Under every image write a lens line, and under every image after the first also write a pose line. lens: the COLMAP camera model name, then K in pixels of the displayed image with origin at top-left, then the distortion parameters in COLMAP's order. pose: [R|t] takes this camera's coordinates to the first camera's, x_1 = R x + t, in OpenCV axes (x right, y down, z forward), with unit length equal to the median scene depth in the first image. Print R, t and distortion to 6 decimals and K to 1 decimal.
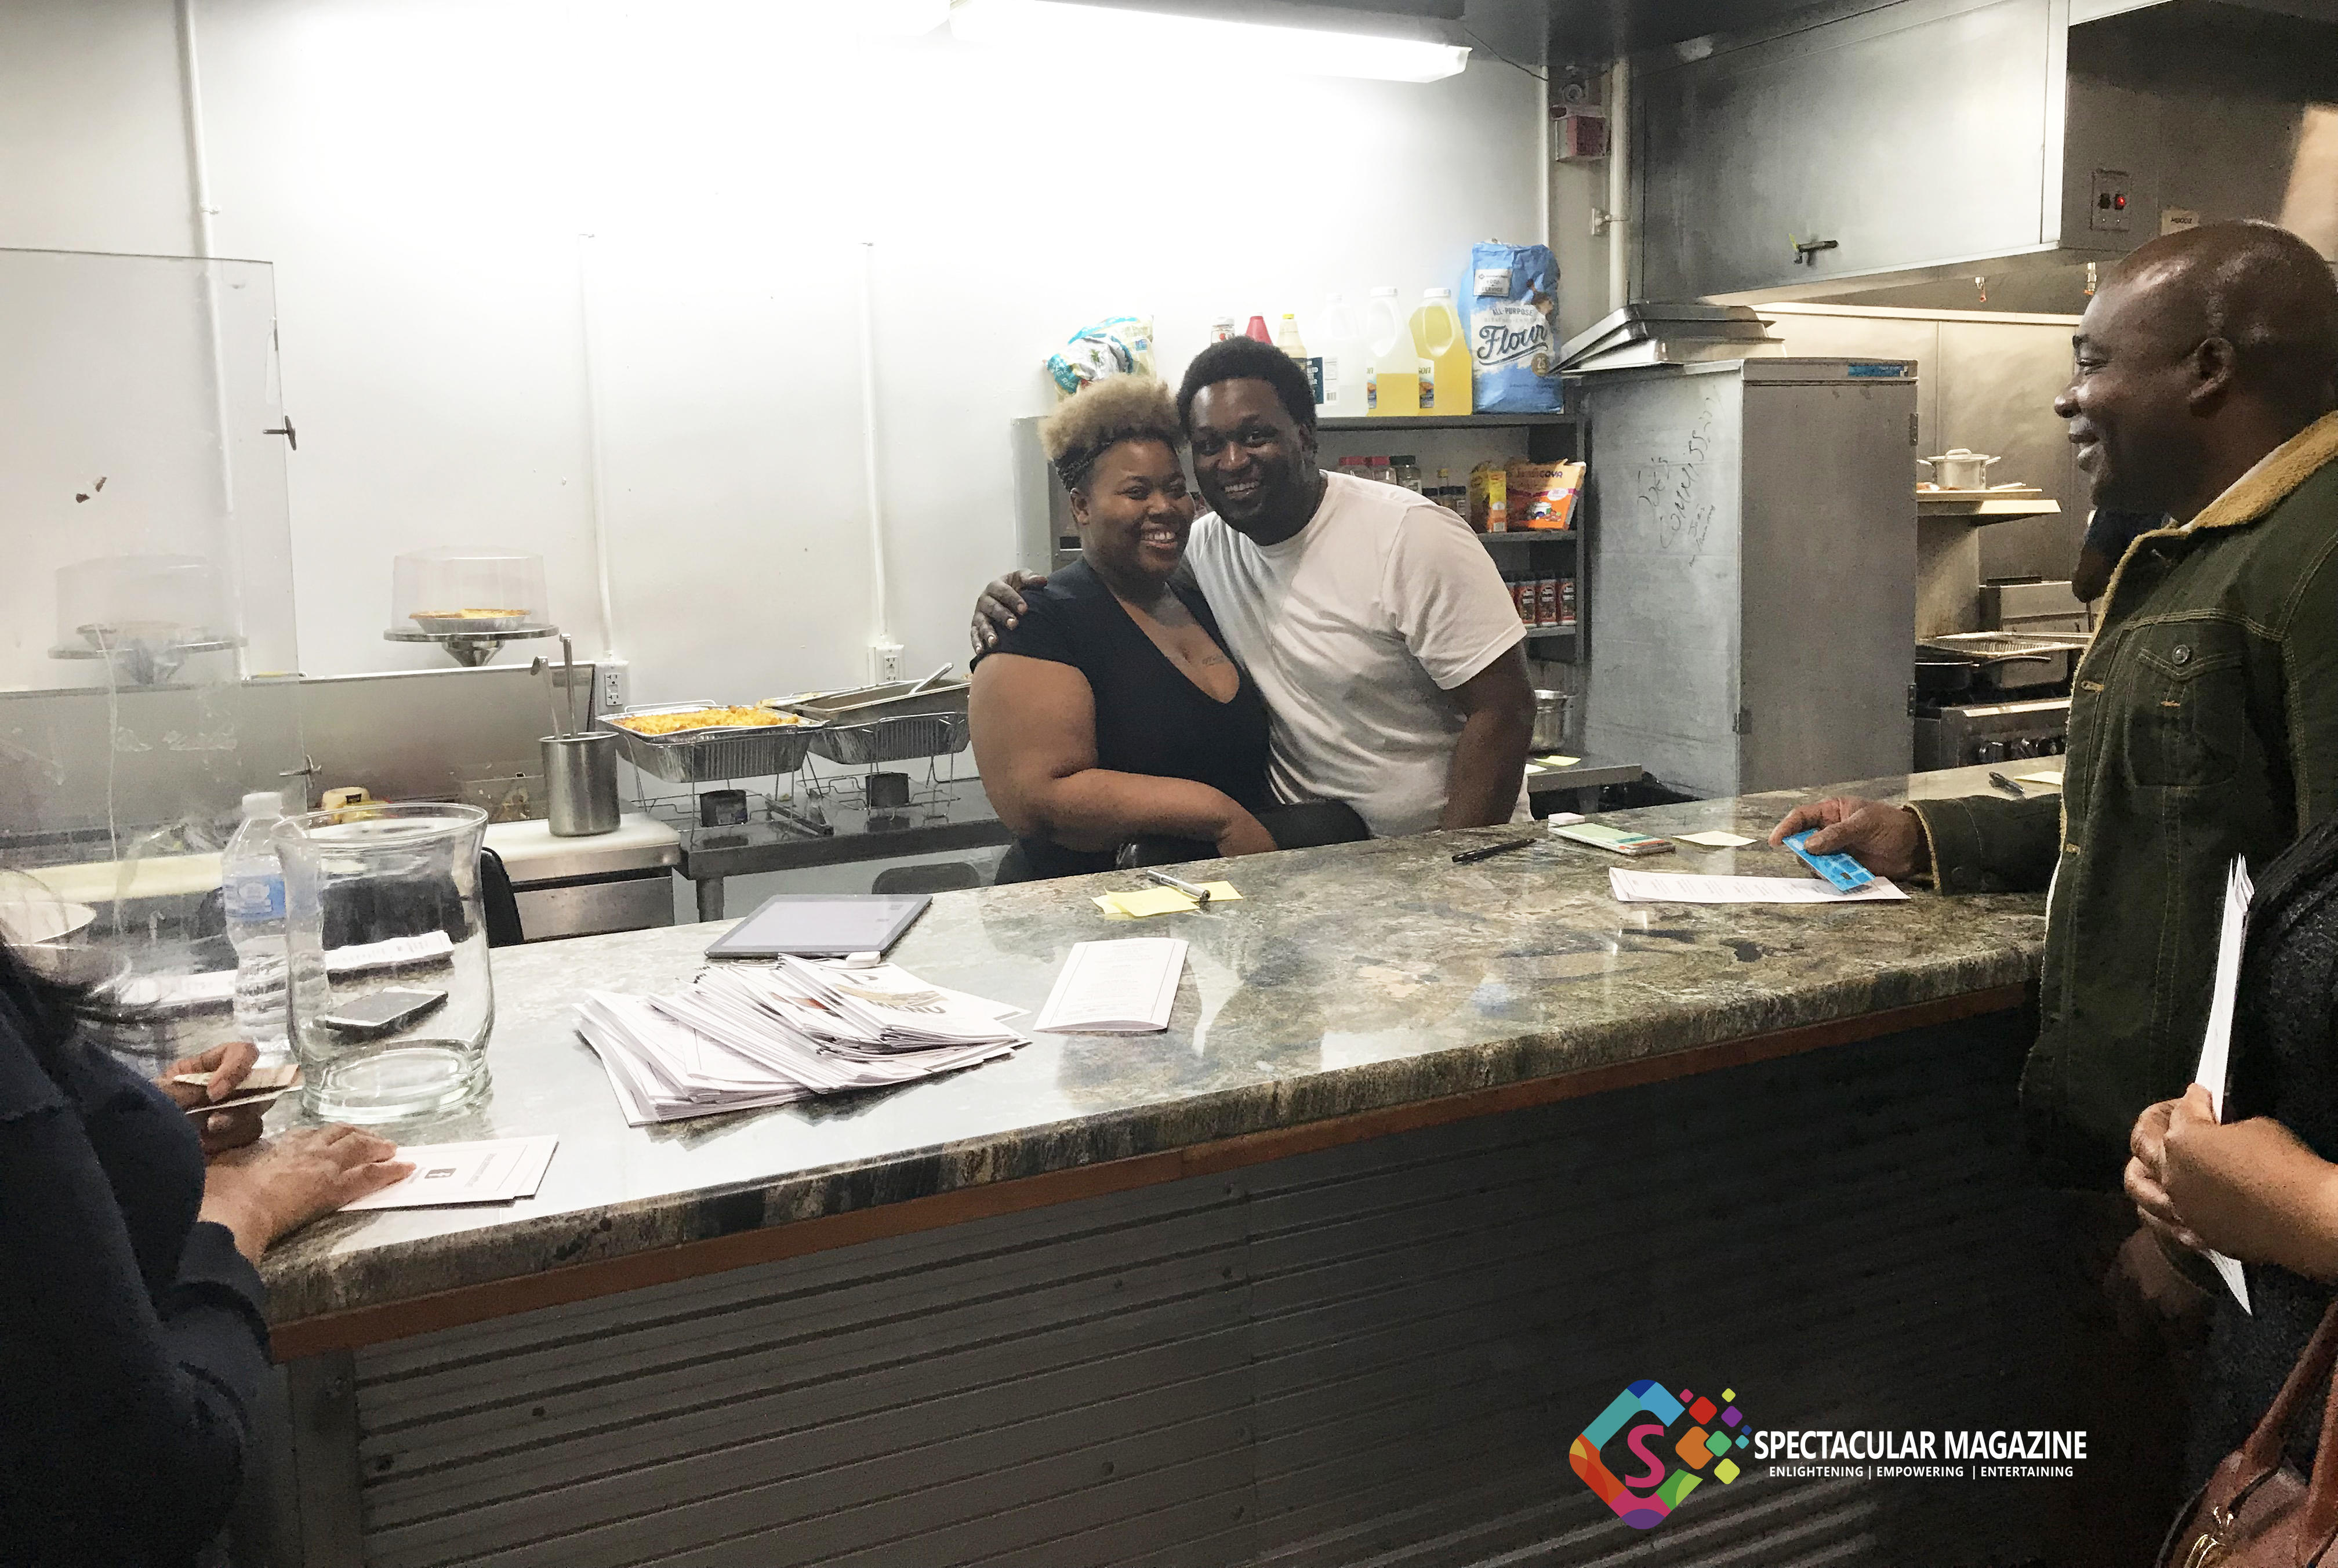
lens RADIAL K [[1894.5, 0, 1190.0], [0, 1894.5, 703.2], [0, 0, 1]] dist [0.022174, -0.042927]
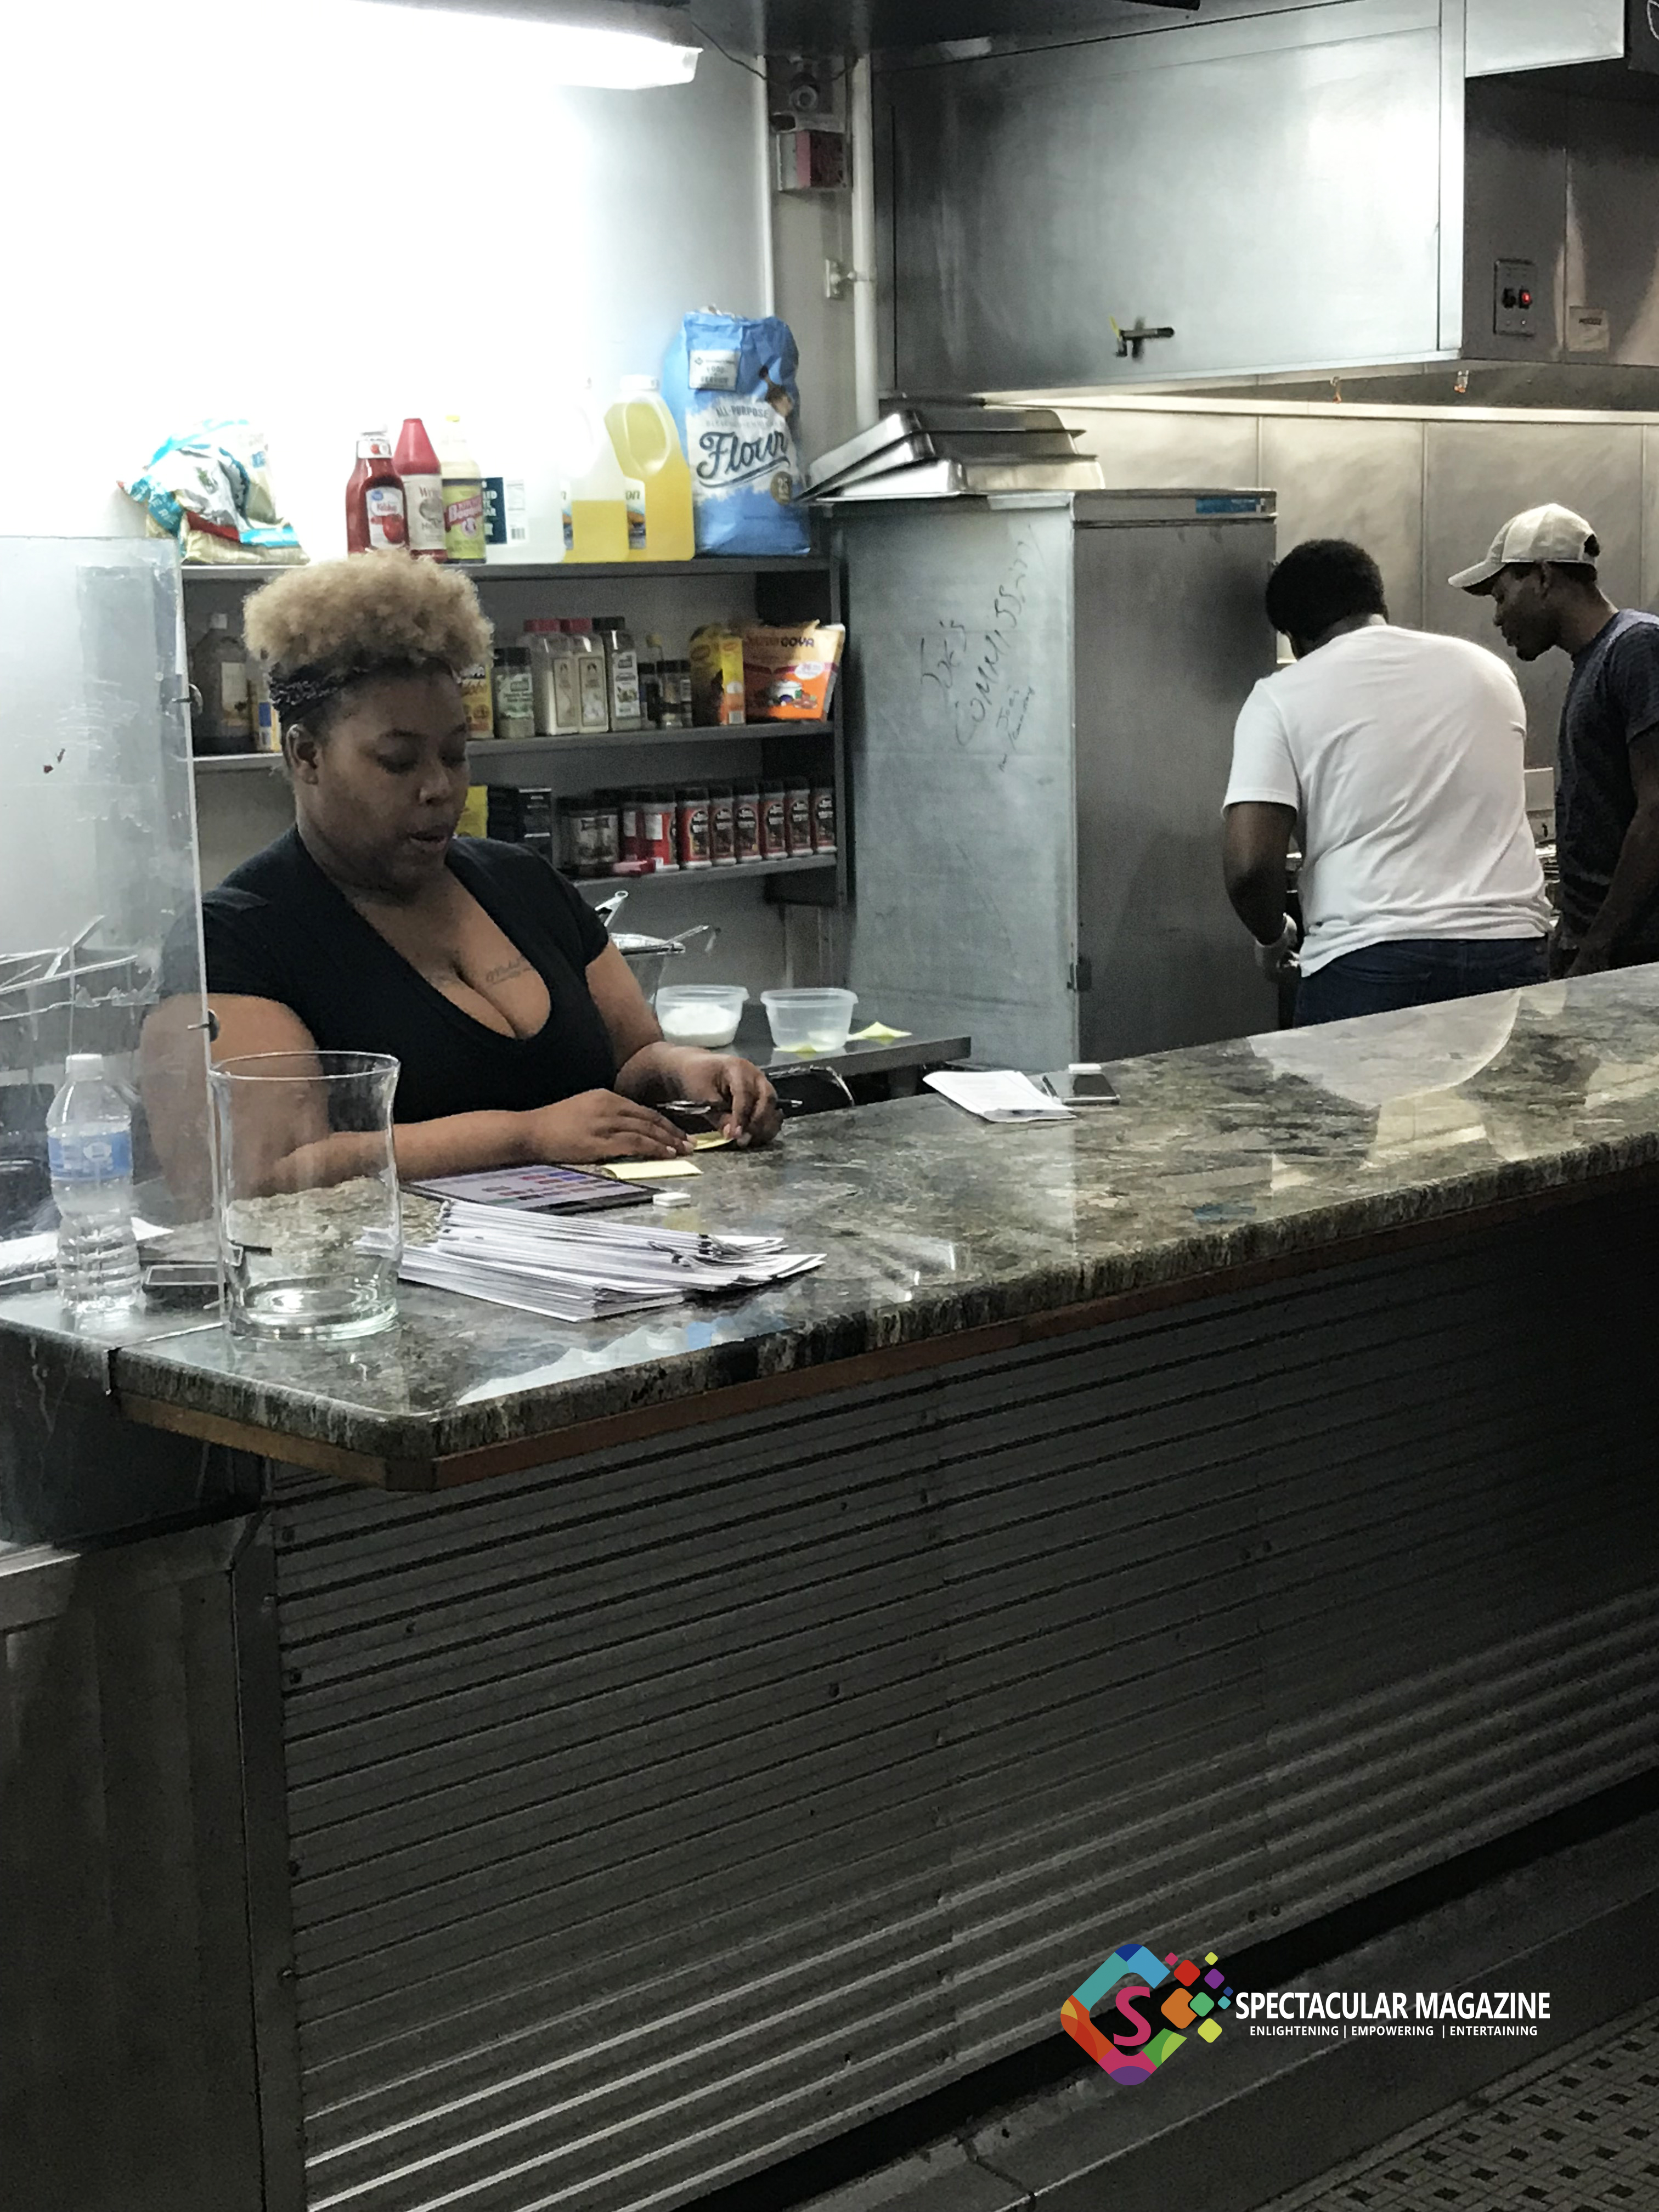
lens RADIAL K [[3565.3, 0, 843.2], [0, 3565.3, 1120.0], [0, 0, 1]] dist [0.121459, 0.000000]
pose [[0.949915, -0.046809, 0.308982, -0.284465], [0.036332, 0.998556, 0.039579, 0.008899], [-0.310389, -0.026370, 0.950244, -0.379028]]
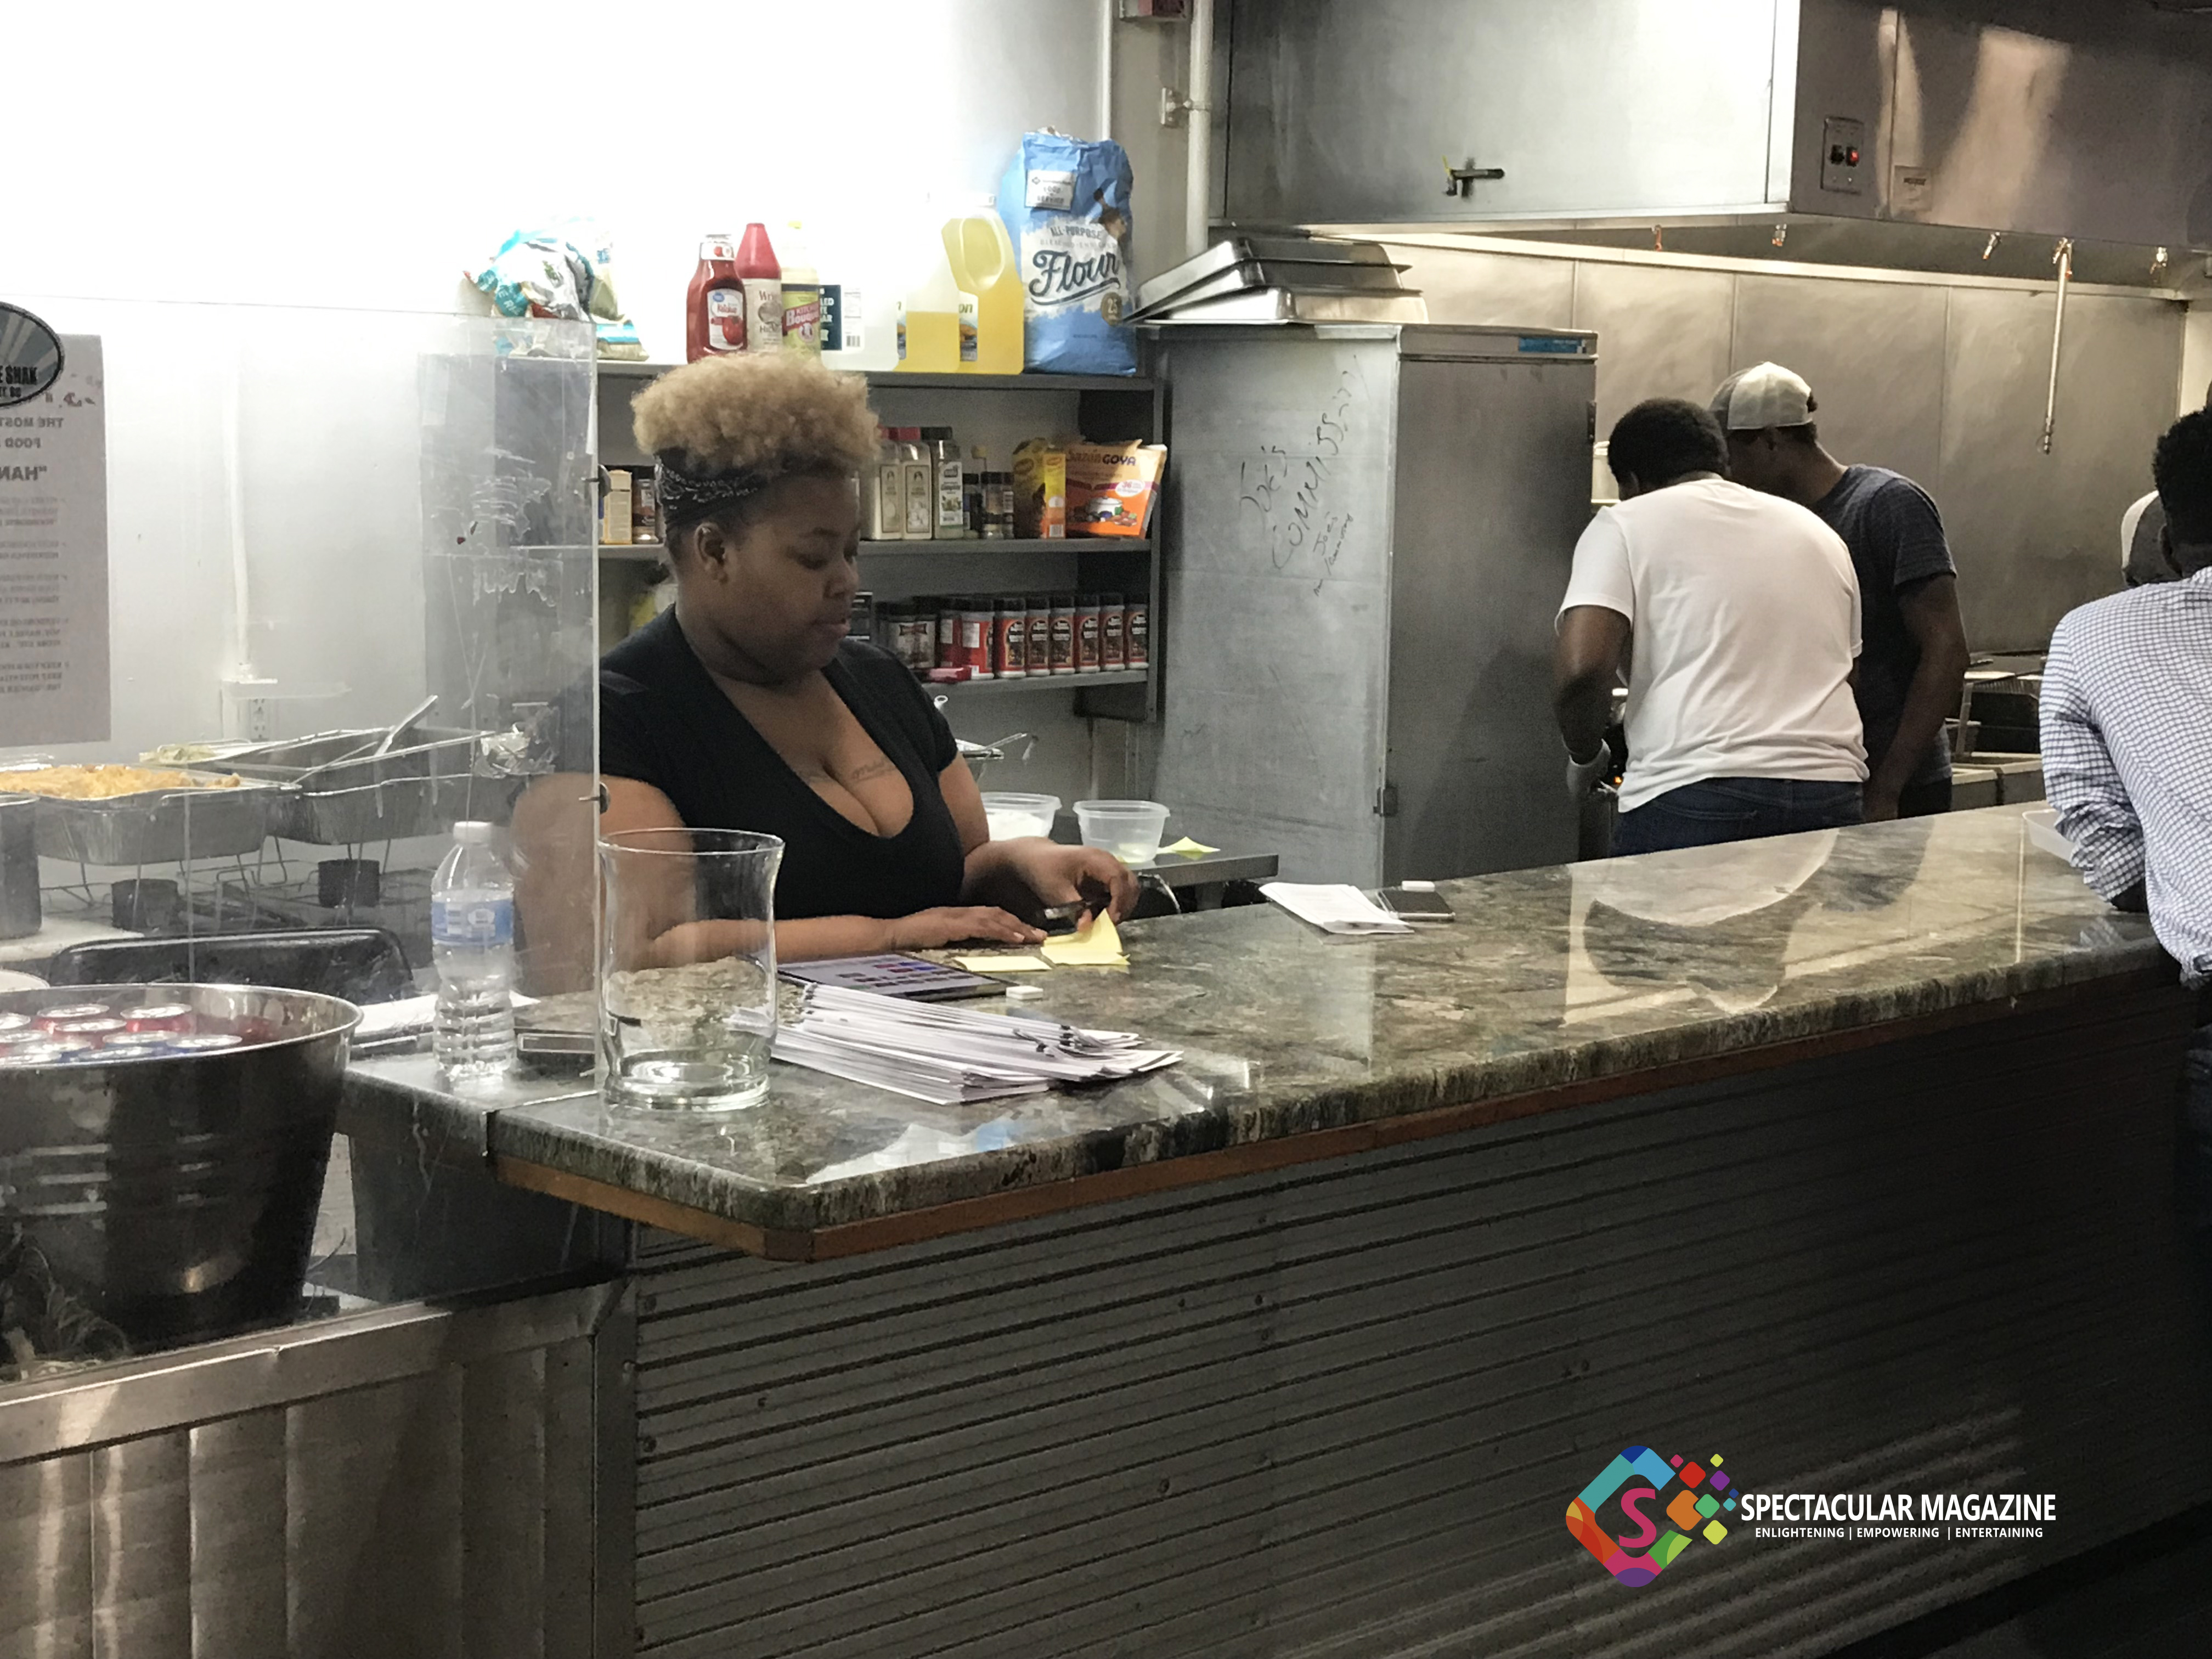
lens RADIAL K [[3565.3, 0, 1128.5], [0, 3565.3, 848.3], [0, 0, 1]] dist [0.121459, 0.000000]
pose [[0.947522, 0.003734, 0.319670, -0.315271], [-0.008077, 0.999892, 0.012261, 0.014356], [-0.319589, -0.014199, 0.947450, -0.384961]]
